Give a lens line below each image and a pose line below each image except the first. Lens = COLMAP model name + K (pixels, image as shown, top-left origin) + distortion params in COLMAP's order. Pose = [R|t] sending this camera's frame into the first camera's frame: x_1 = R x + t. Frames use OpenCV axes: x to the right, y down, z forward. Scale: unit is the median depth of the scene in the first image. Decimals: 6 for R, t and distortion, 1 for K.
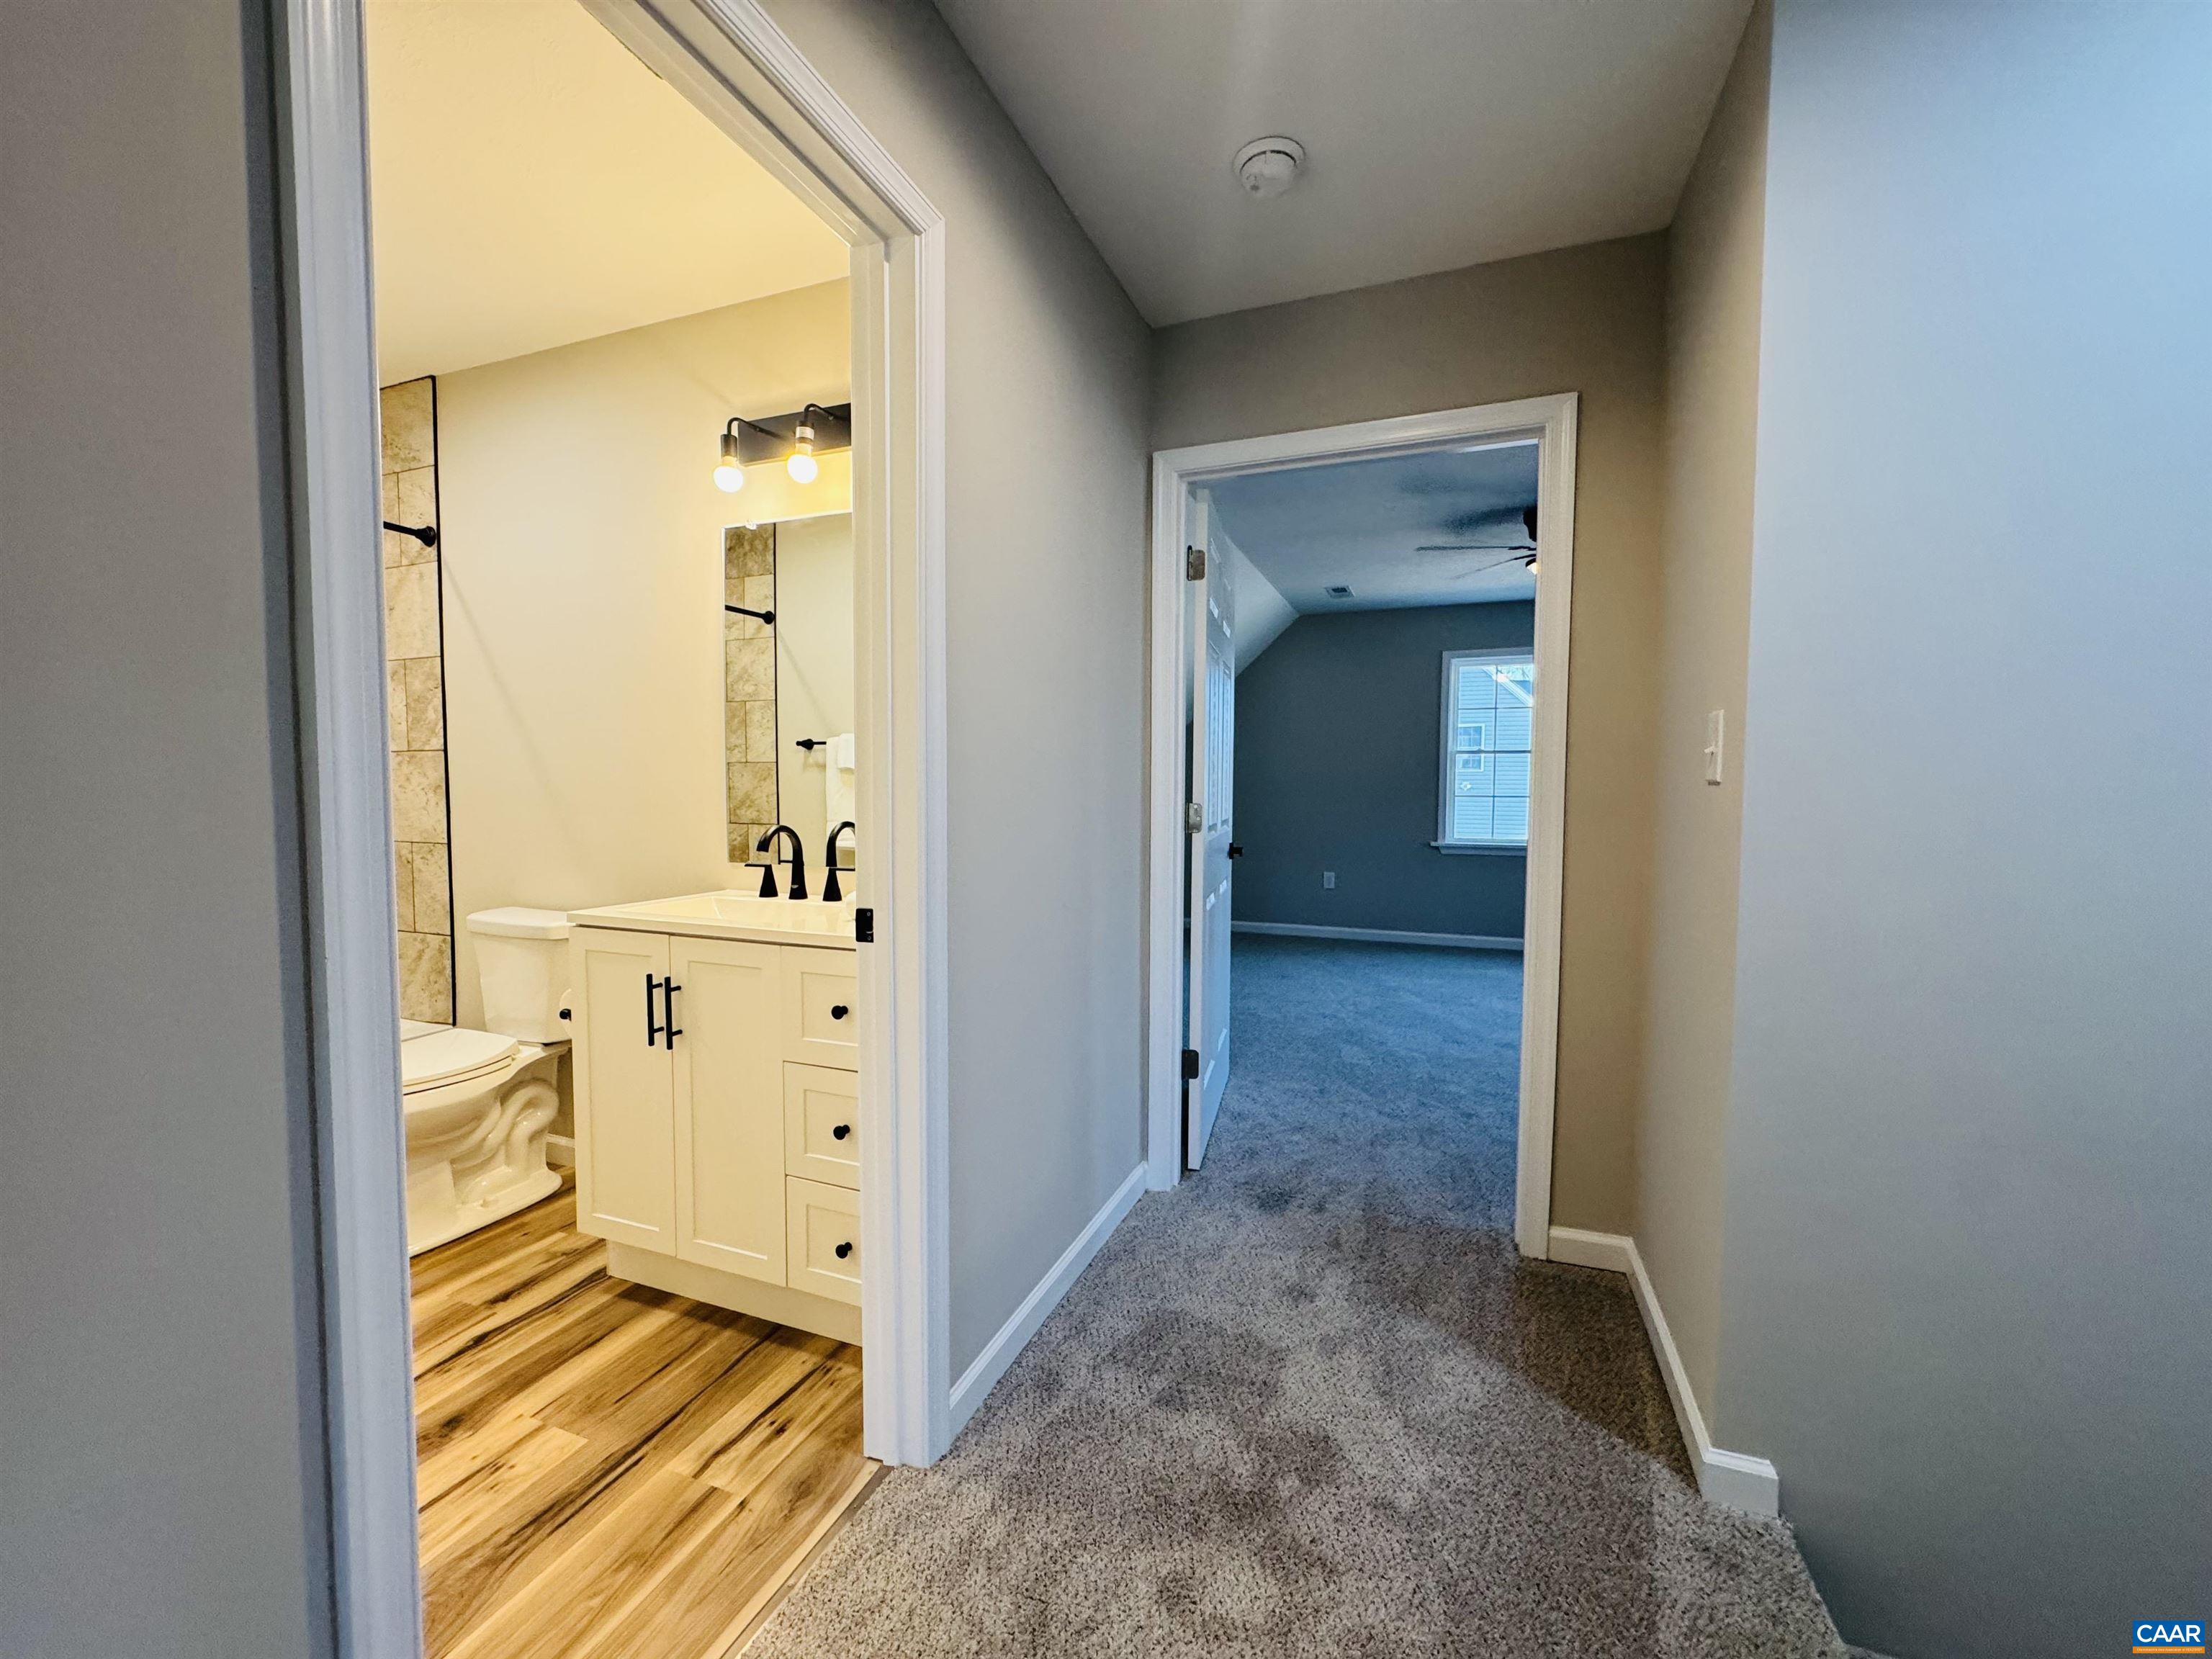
lens RADIAL K [[883.7, 0, 1107.2], [0, 883.7, 826.8], [0, 0, 1]] dist [-0.002383, 0.000243]
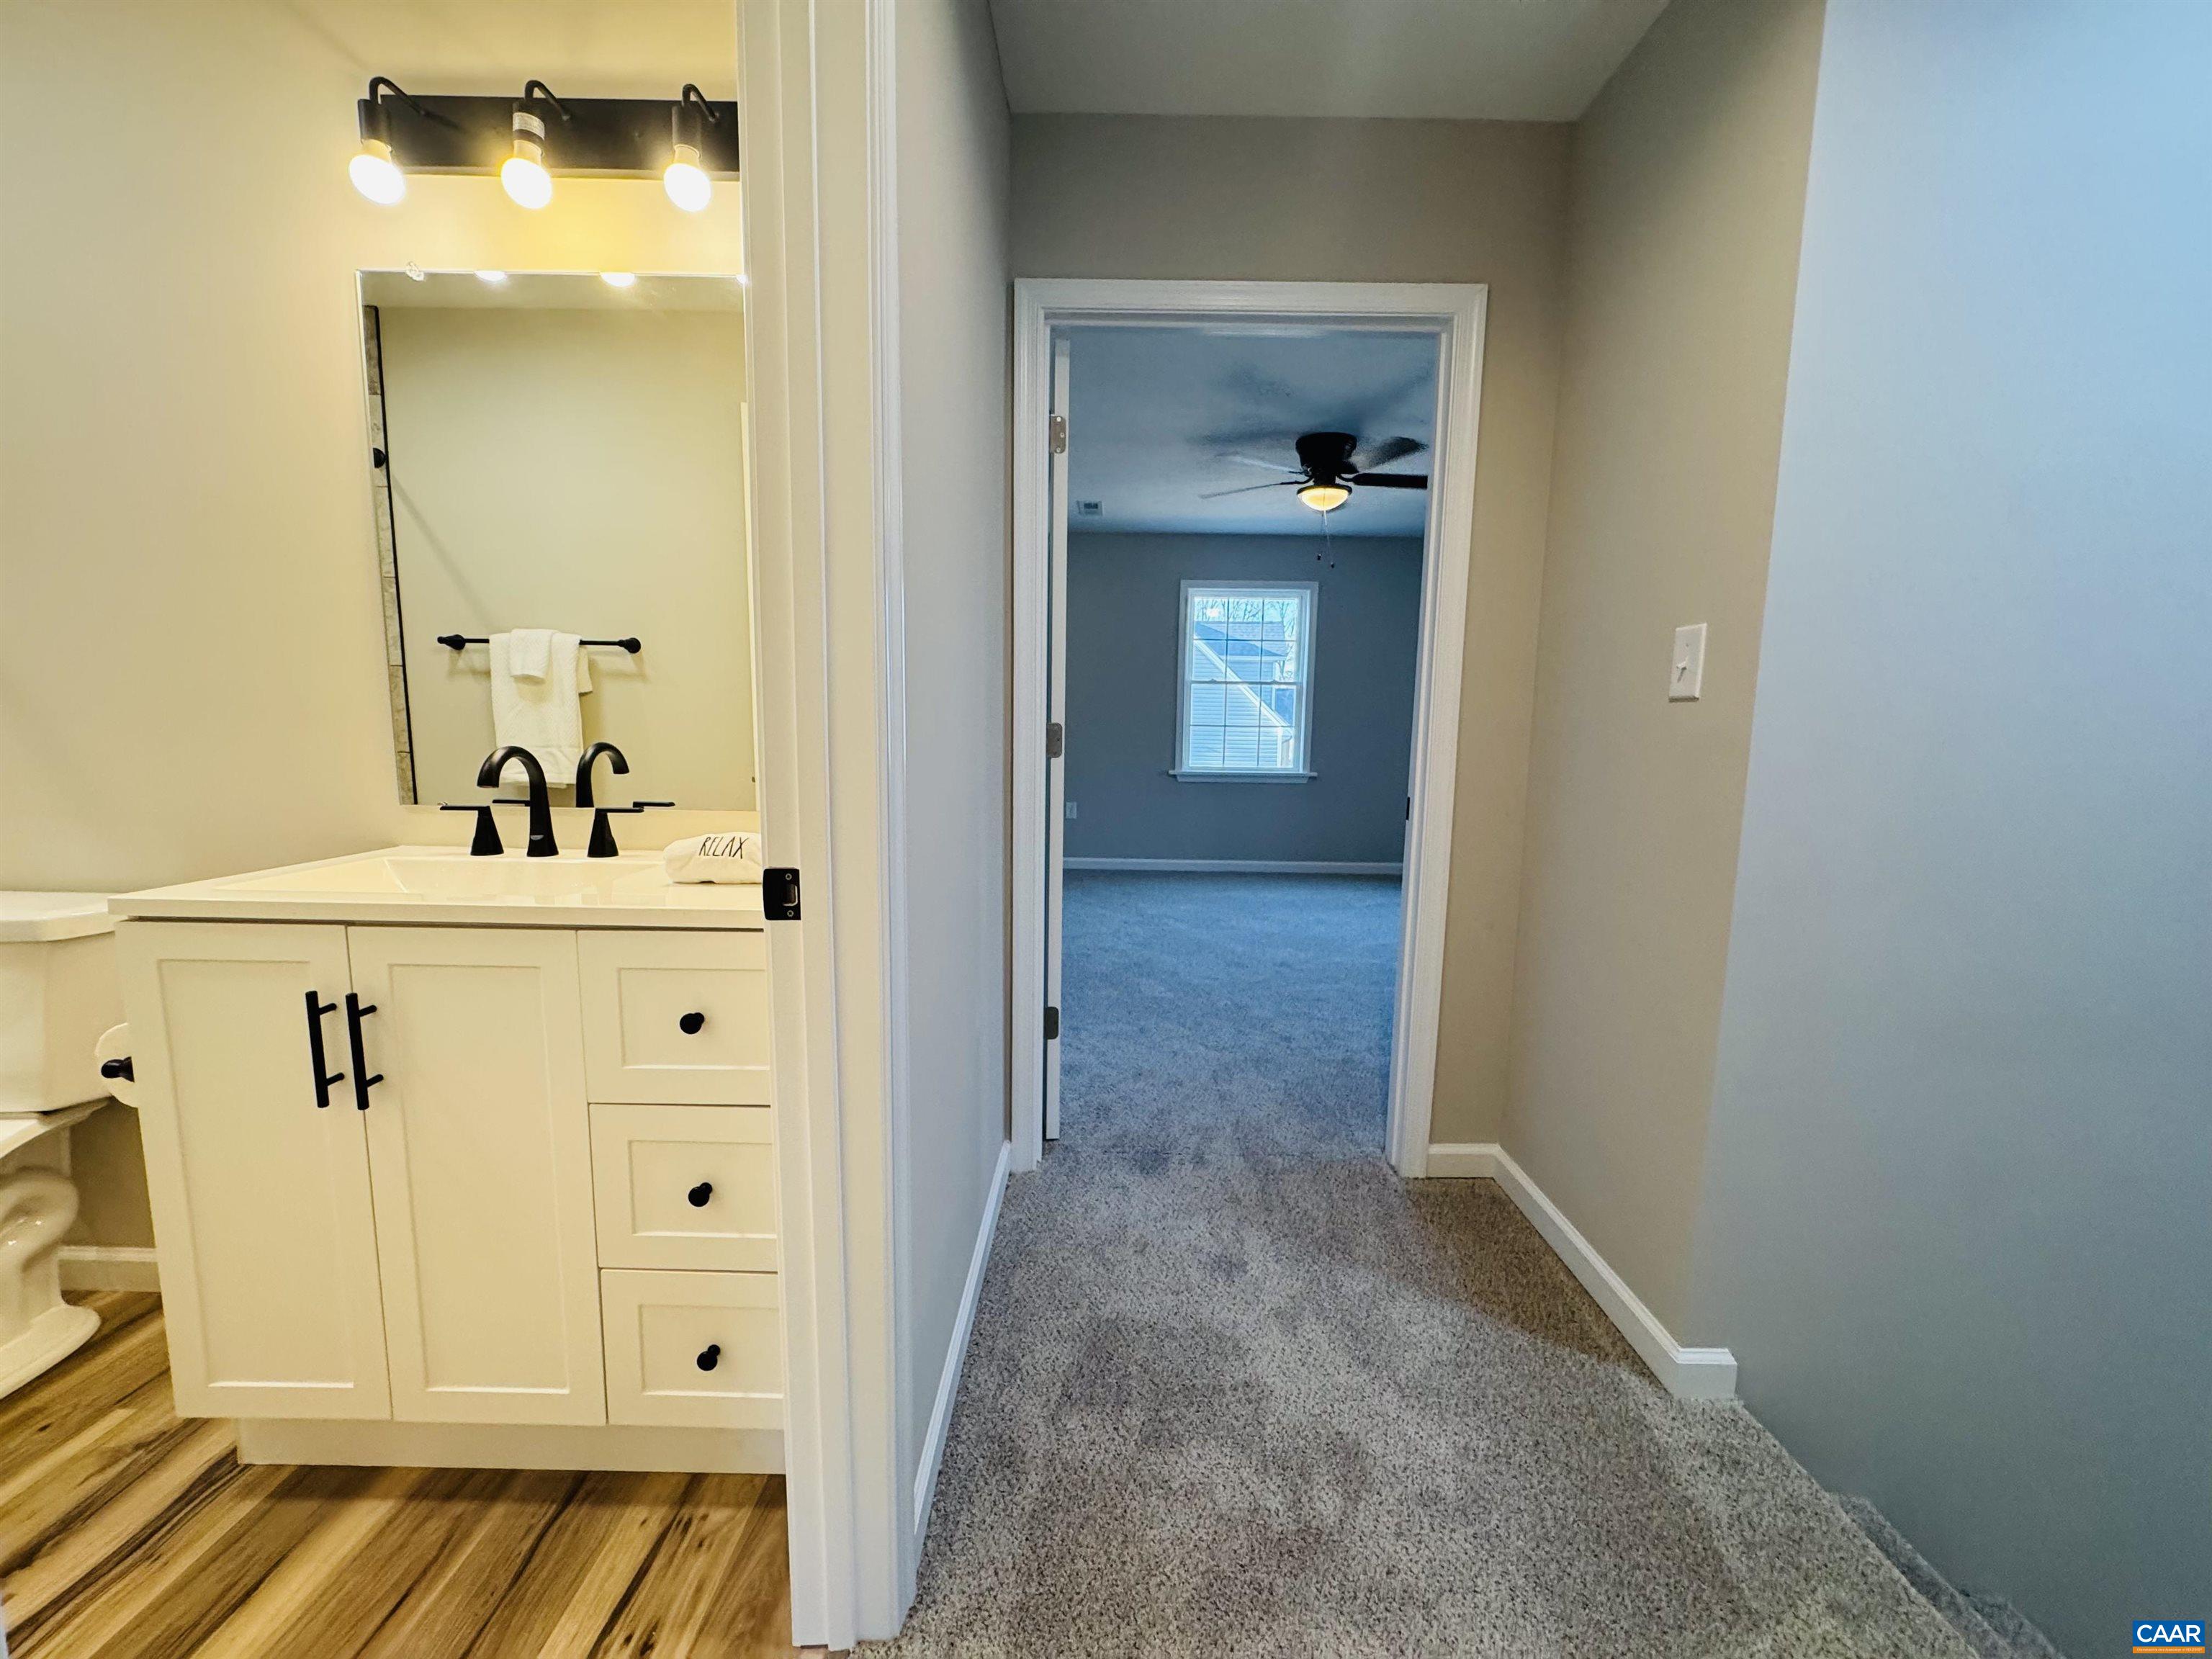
lens RADIAL K [[883.7, 0, 1107.2], [0, 883.7, 826.8], [0, 0, 1]] dist [-0.002383, 0.000243]
pose [[0.932633, -0.032622, 0.359348, -0.193853], [0.005142, 0.997005, 0.077164, 0.009480], [-0.360789, -0.070118, 0.930008, 0.217709]]
